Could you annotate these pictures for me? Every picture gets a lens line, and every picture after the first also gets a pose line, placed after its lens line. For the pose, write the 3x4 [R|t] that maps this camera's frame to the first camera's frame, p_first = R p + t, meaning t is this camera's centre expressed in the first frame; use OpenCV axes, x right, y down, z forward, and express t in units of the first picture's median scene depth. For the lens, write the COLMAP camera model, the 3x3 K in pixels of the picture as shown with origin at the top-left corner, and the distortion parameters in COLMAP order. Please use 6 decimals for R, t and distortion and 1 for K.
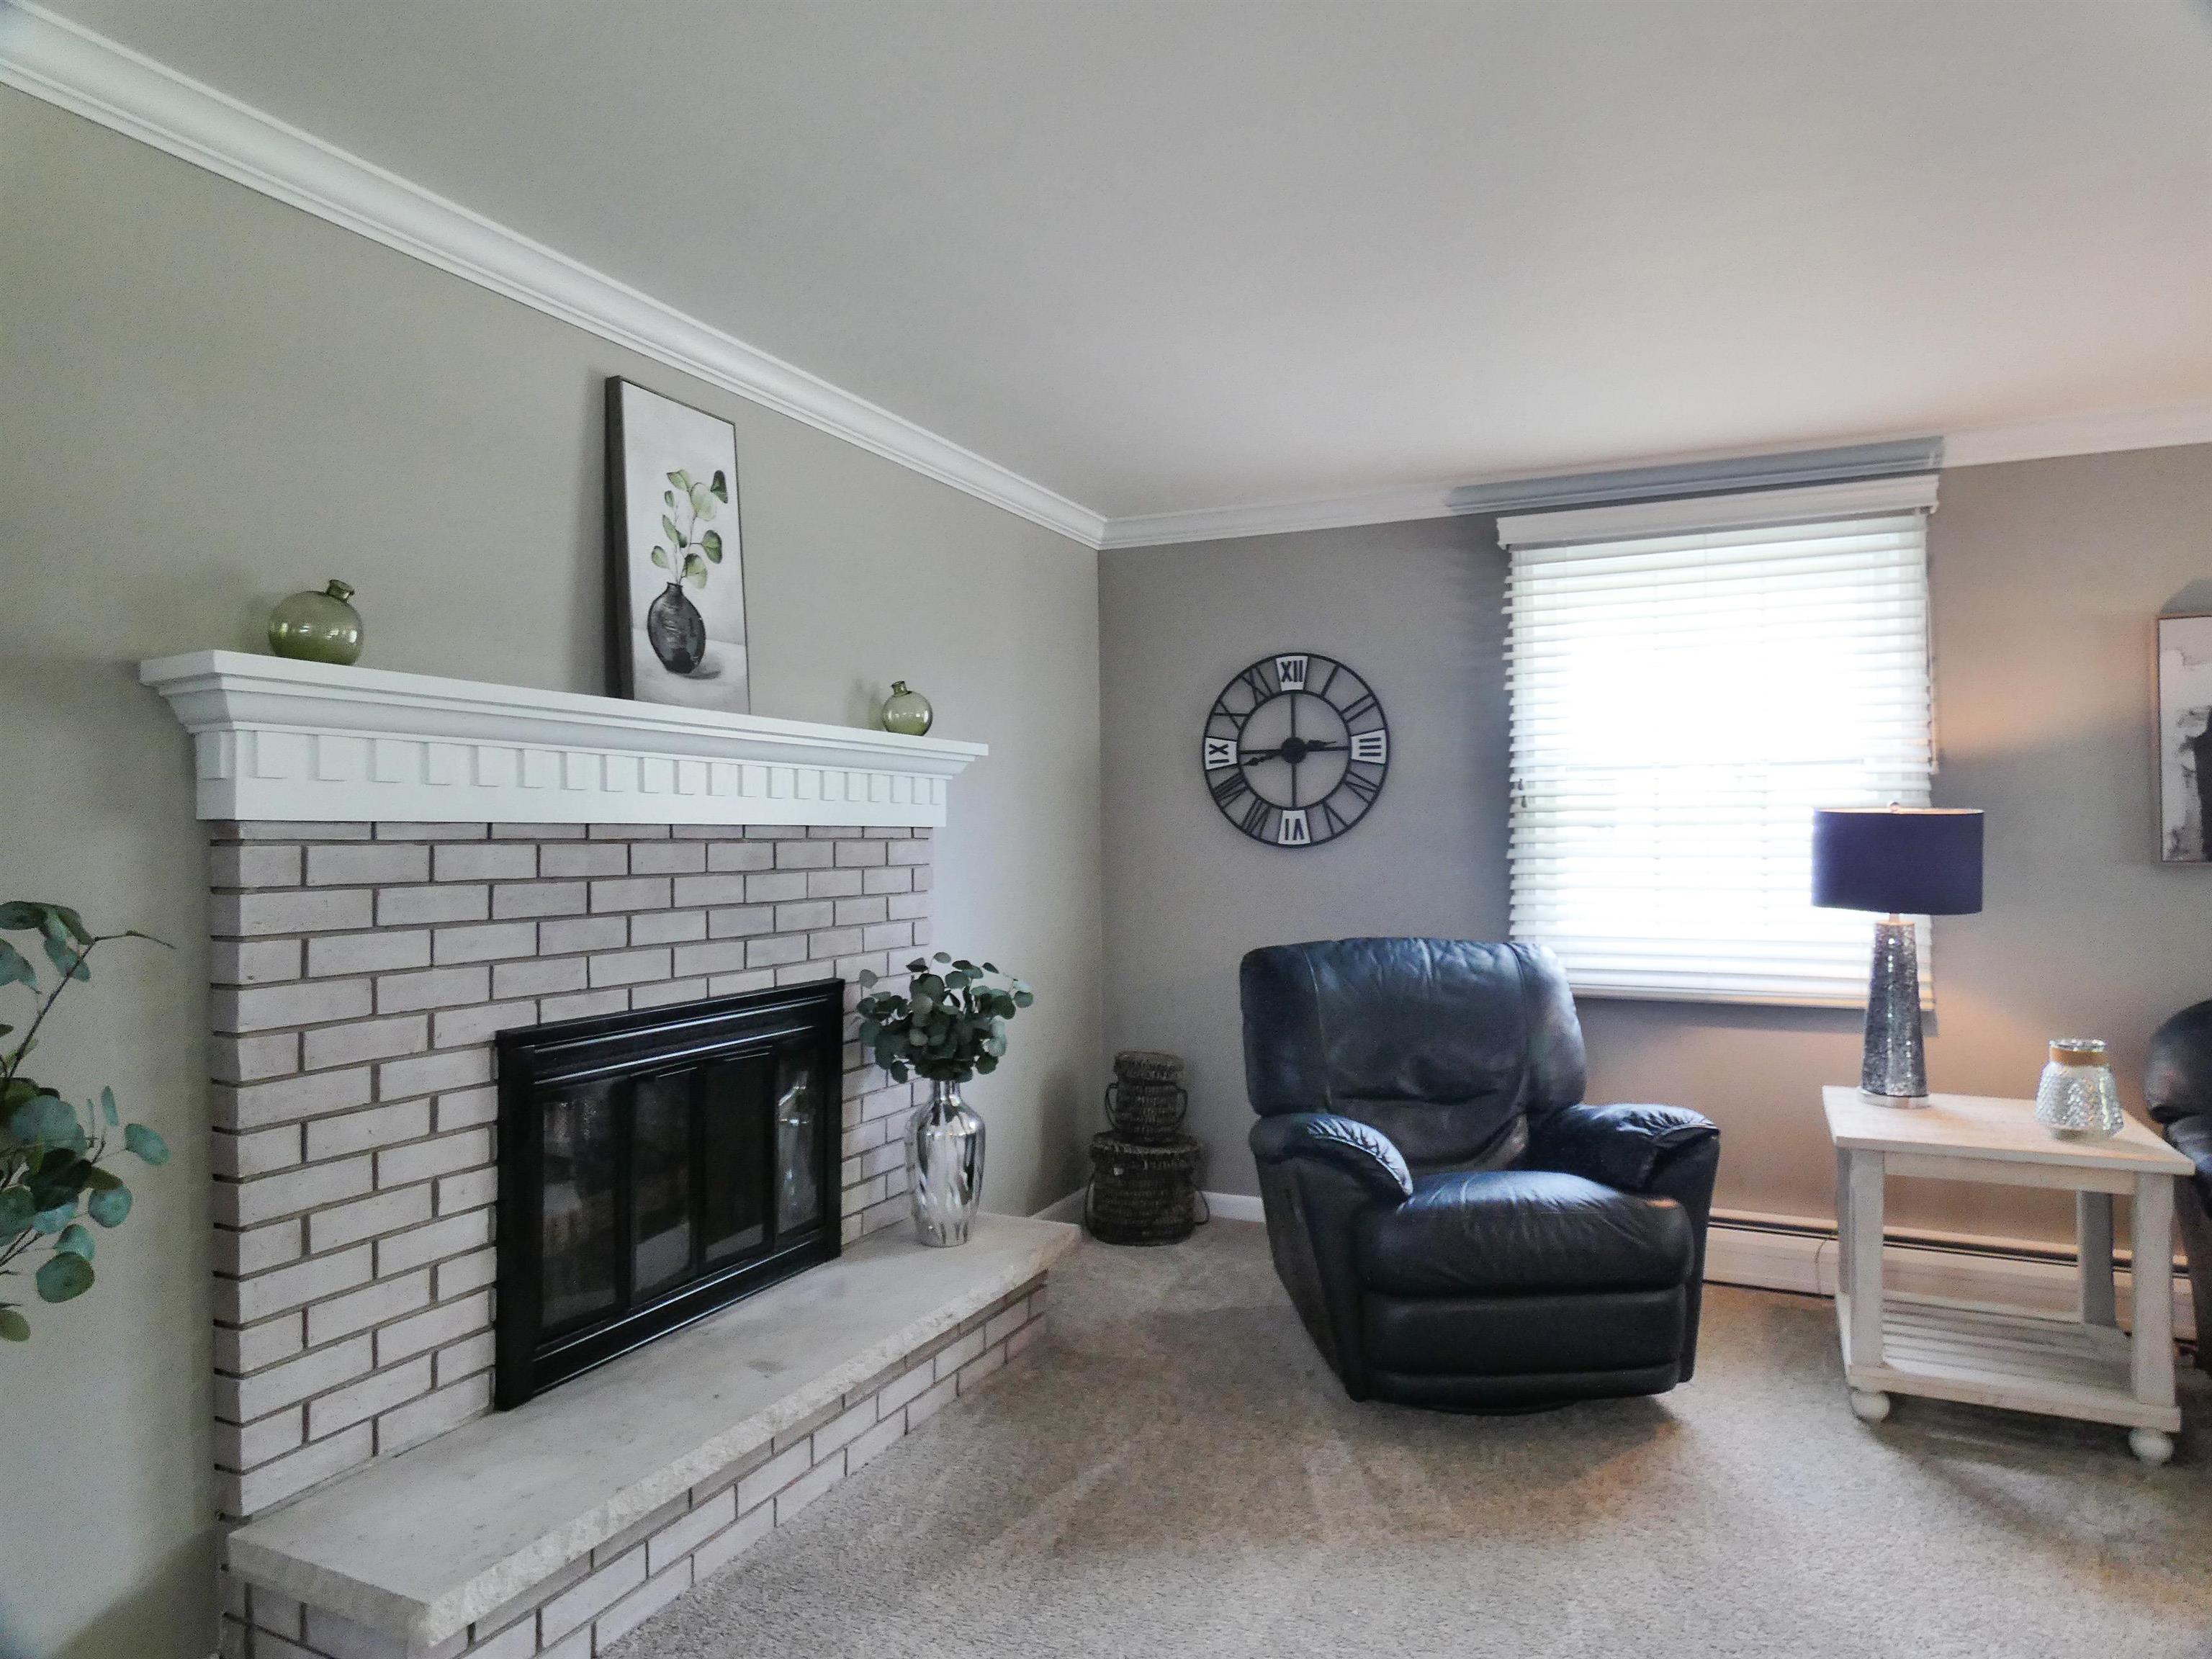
lens RADIAL K [[1357.3, 0, 1111.6], [0, 1357.3, 828.5], [0, 0, 1]] dist [-0.009491, 0.000637]
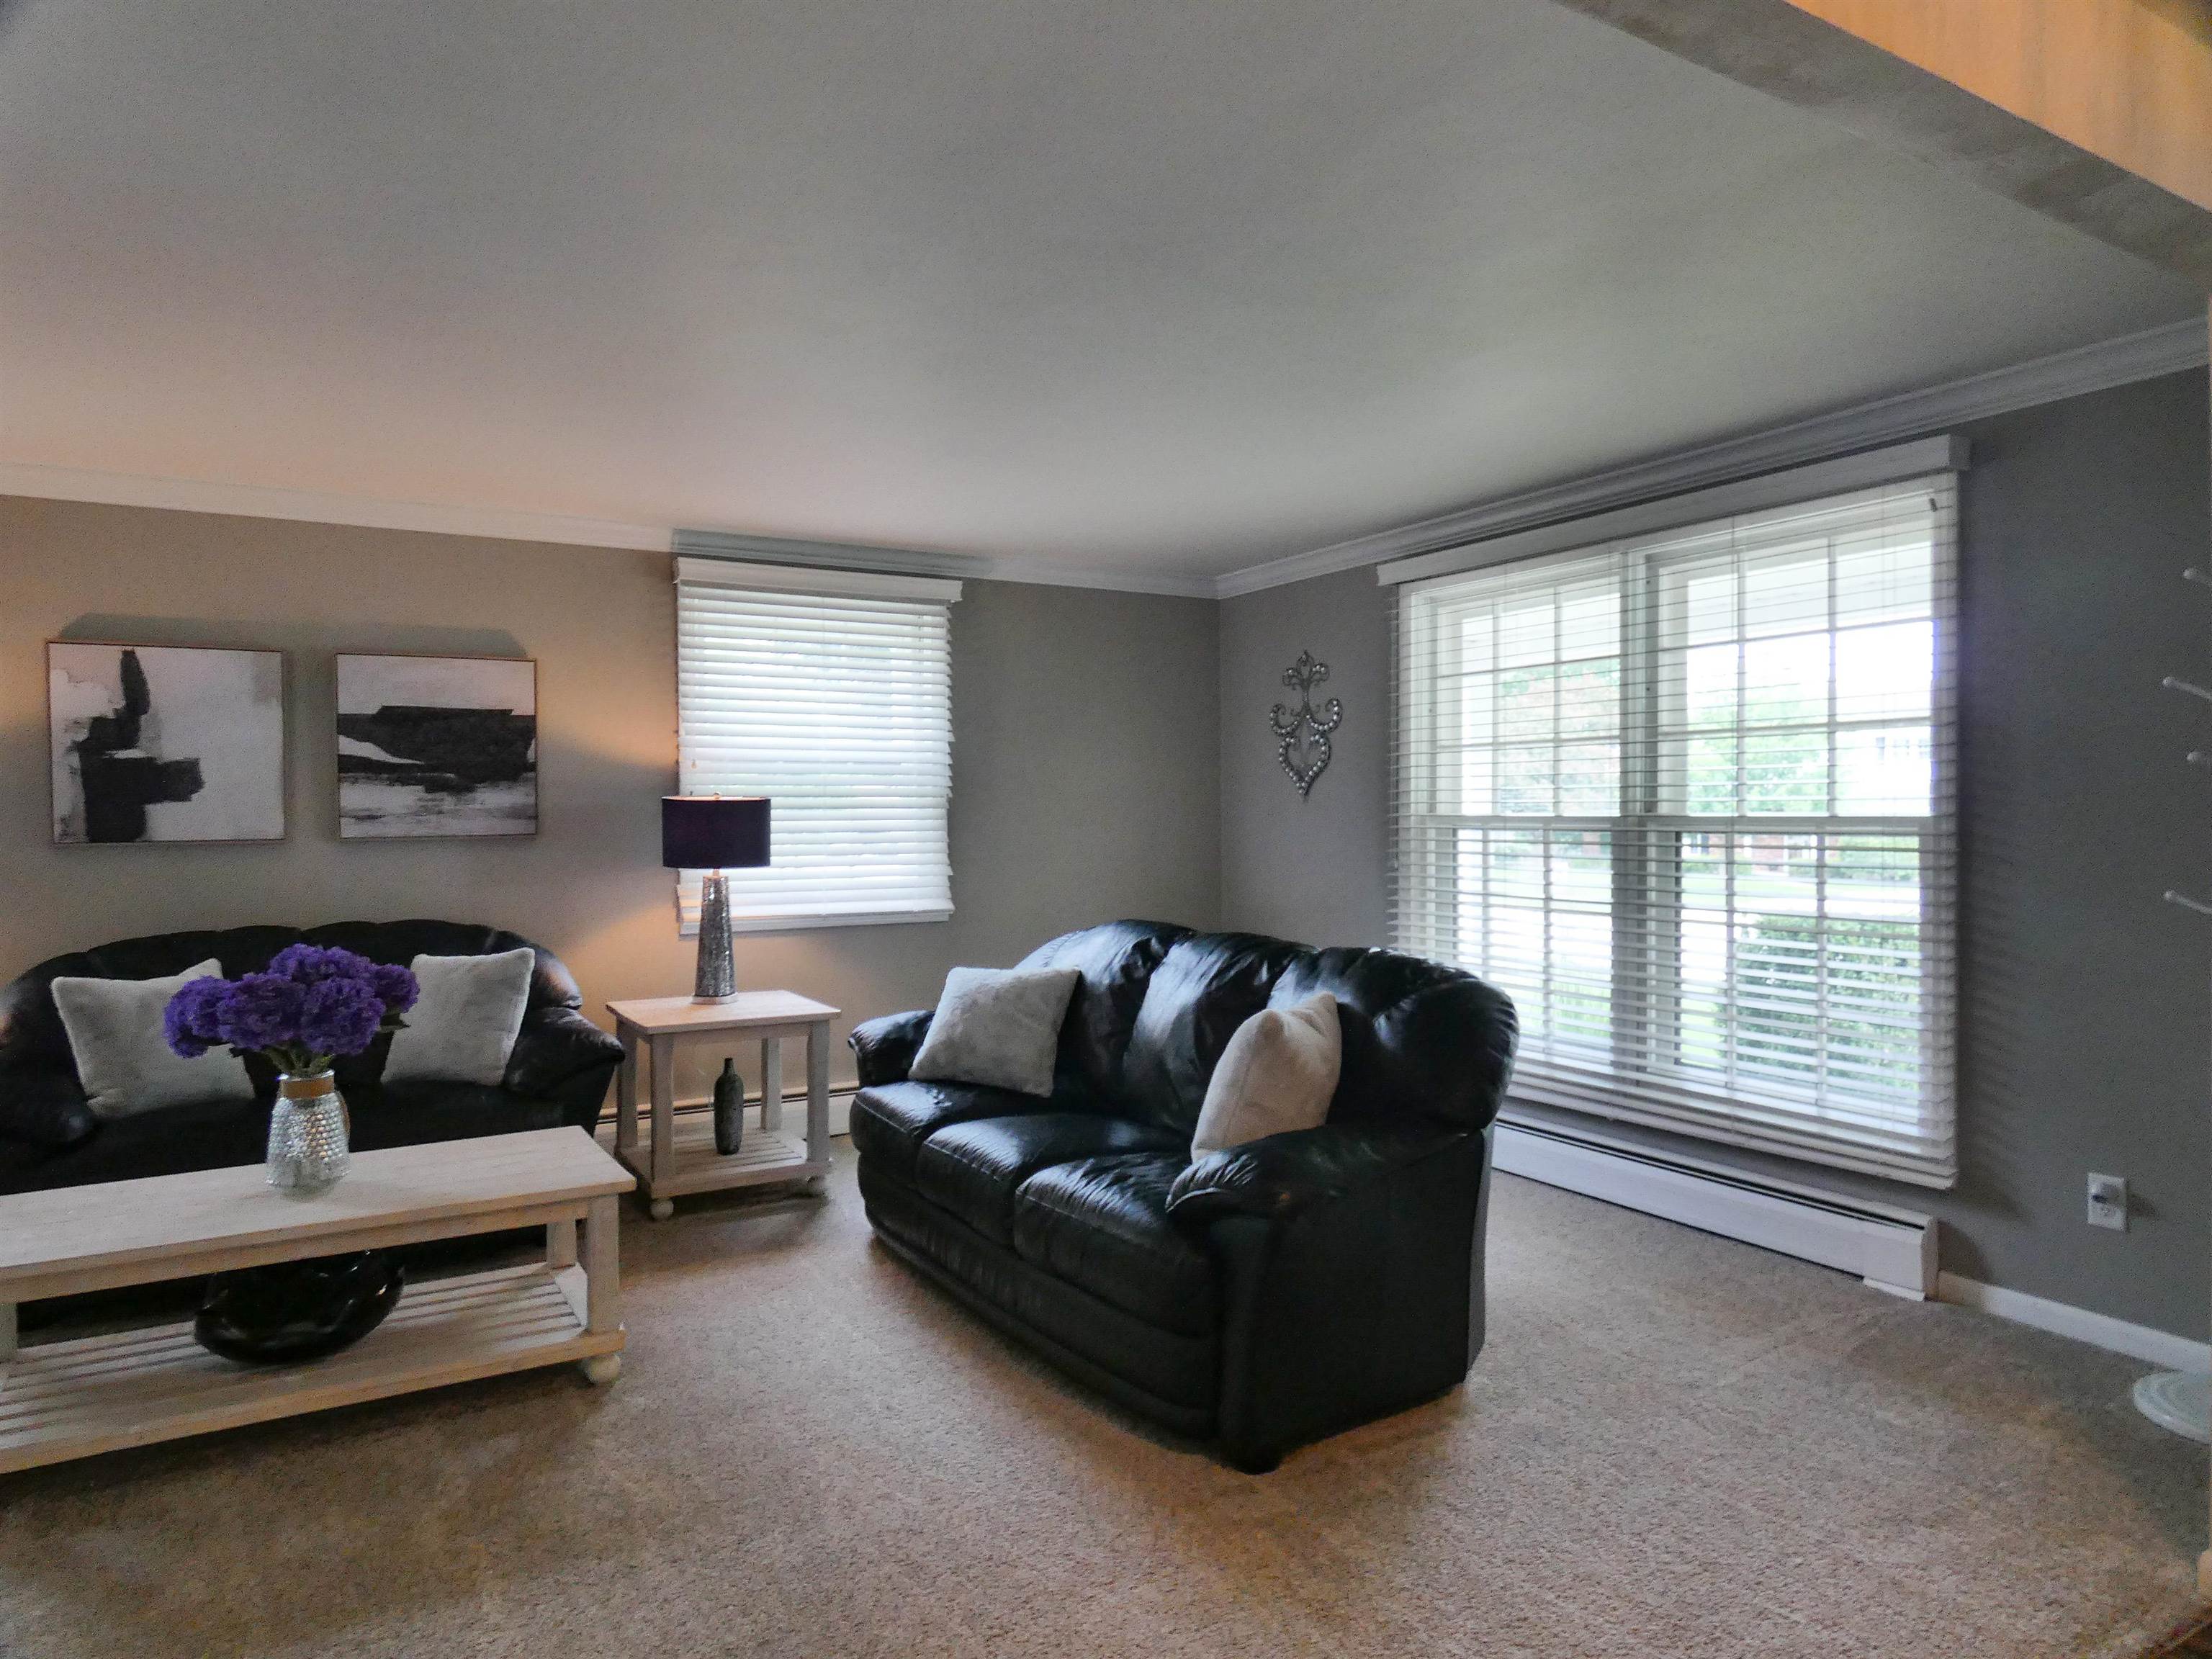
lens RADIAL K [[1357.3, 0, 1111.6], [0, 1357.3, 828.5], [0, 0, 1]] dist [-0.009491, 0.000637]
pose [[0.566931, -0.009621, 0.823709, 0.358225], [-0.004136, 0.999886, 0.014525, -0.011756], [-0.823755, -0.011641, 0.566827, -0.522815]]
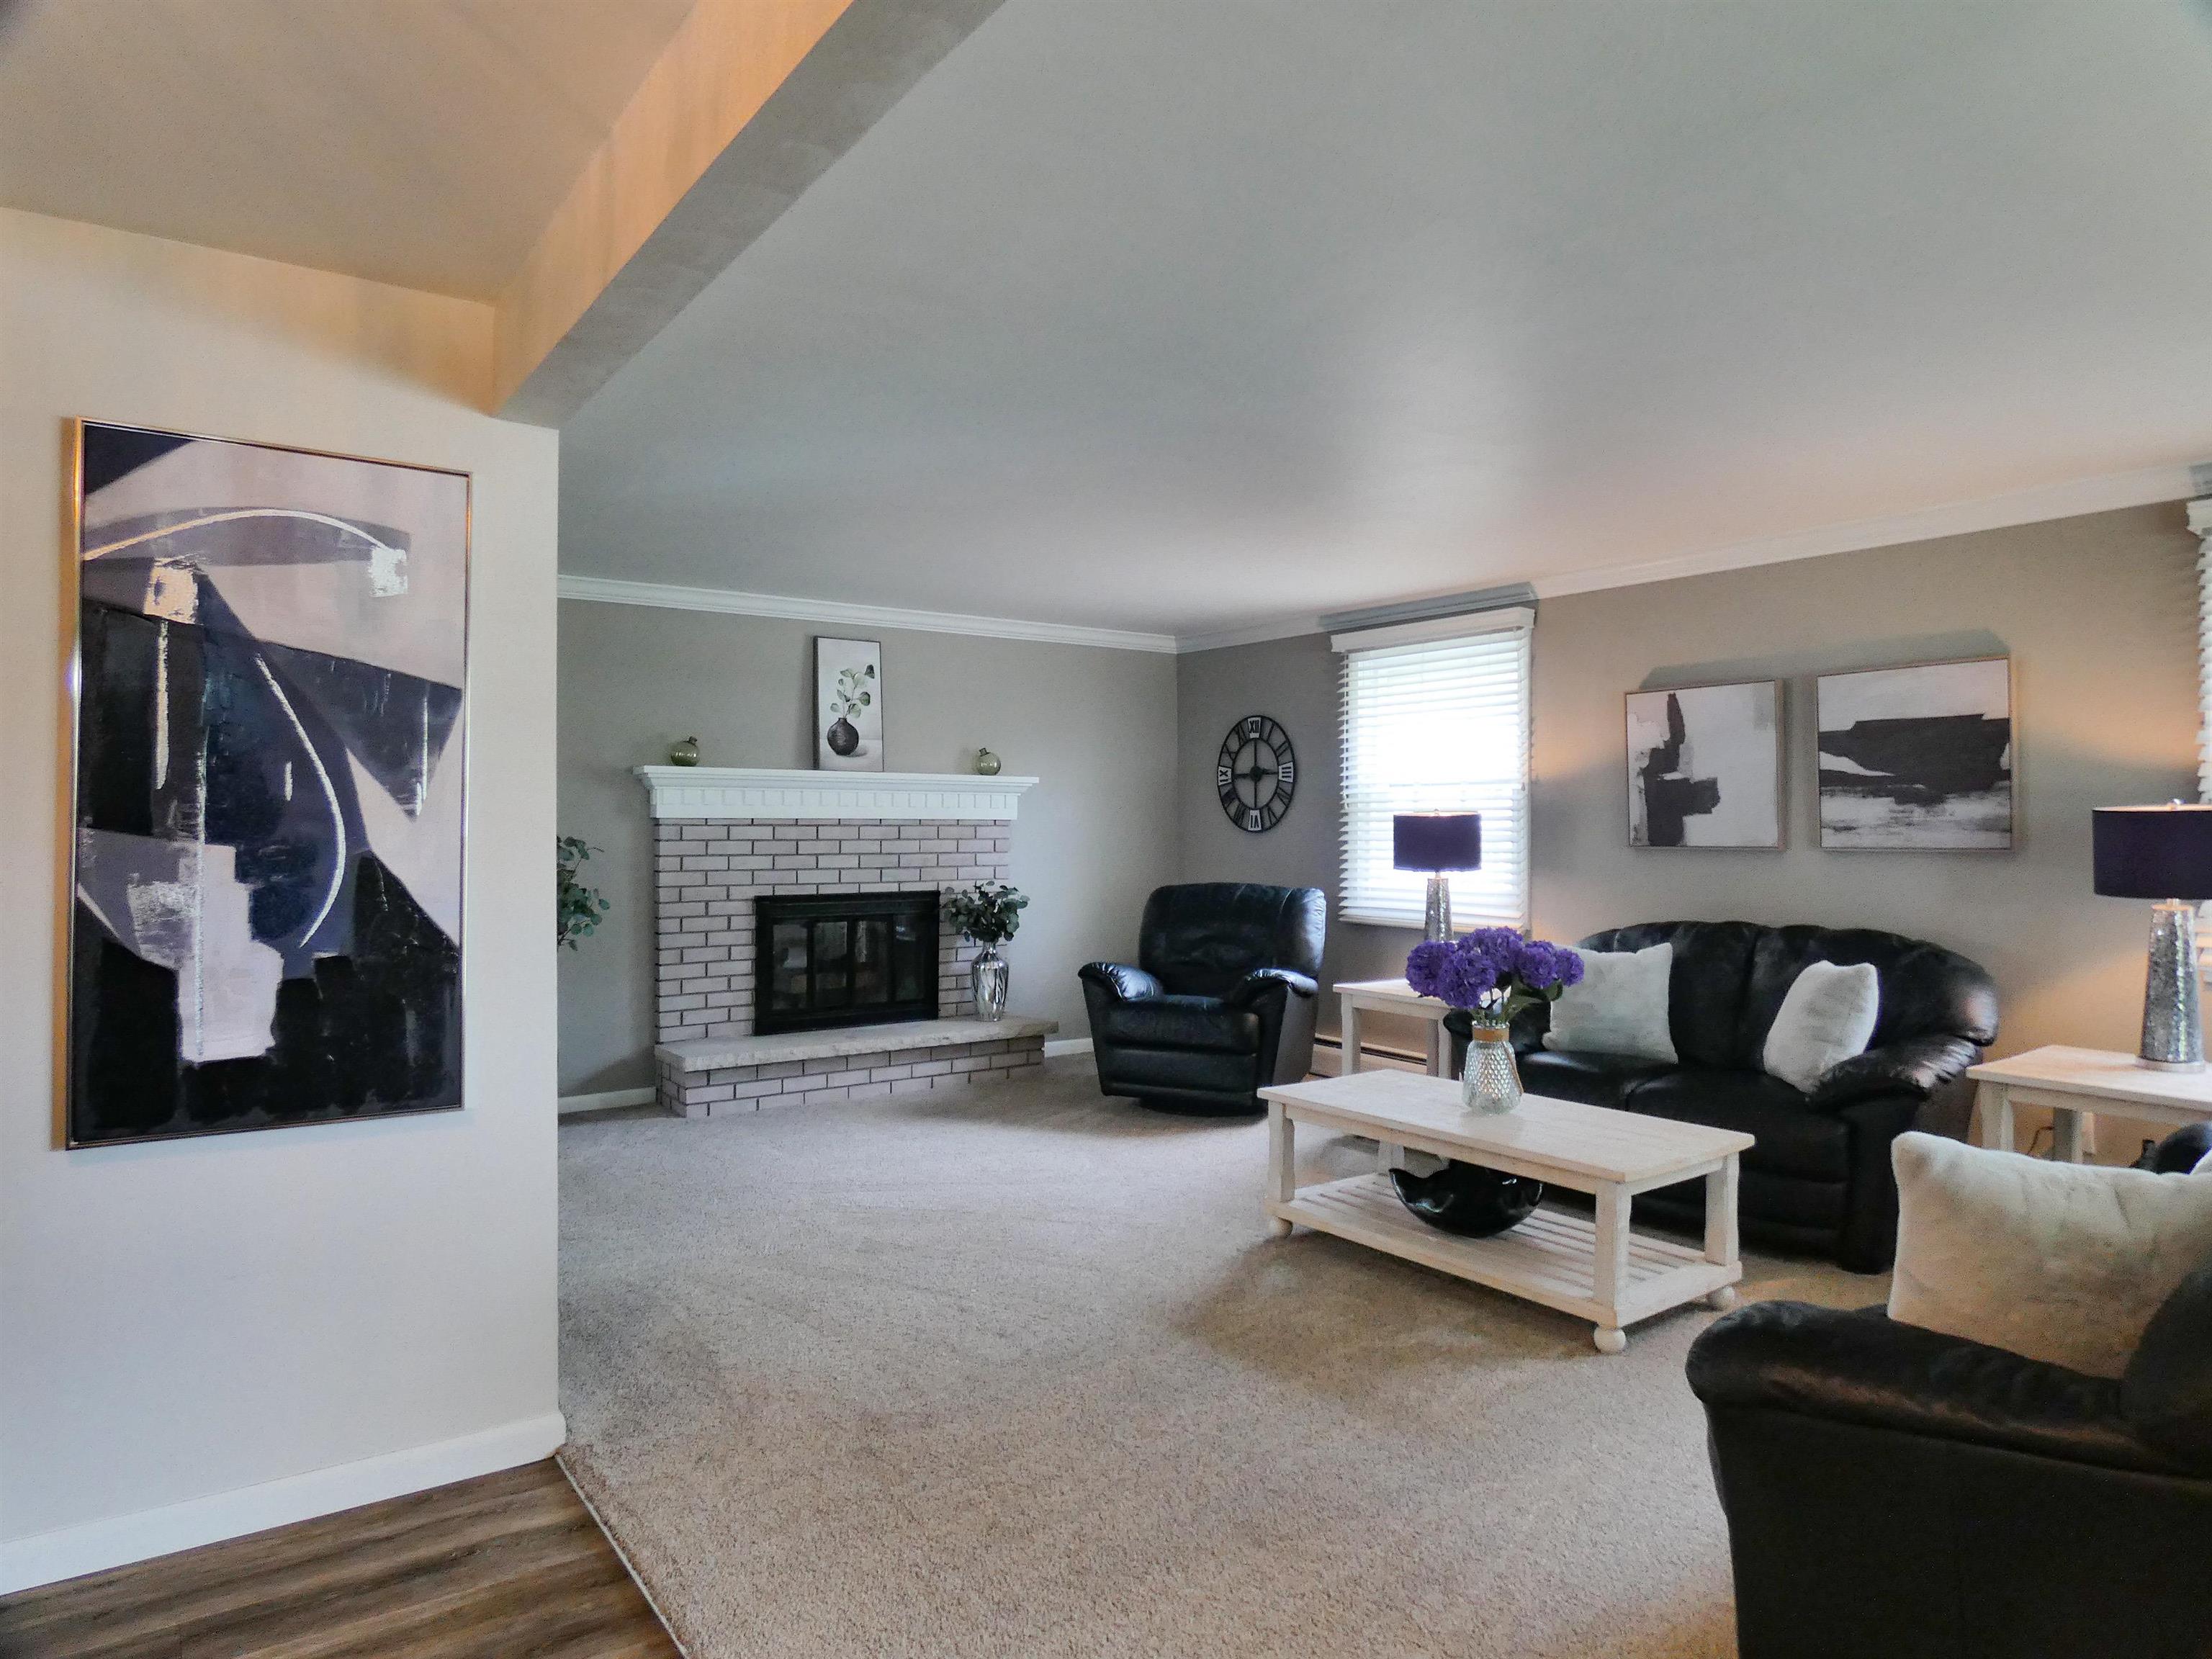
lens RADIAL K [[1357.3, 0, 1111.6], [0, 1357.3, 828.5], [0, 0, 1]] dist [-0.009491, 0.000637]
pose [[0.873263, 0.008868, -0.487169, 1.148046], [-0.003570, 0.999924, 0.011801, -0.014238], [0.487236, -0.008566, 0.873228, -0.783990]]
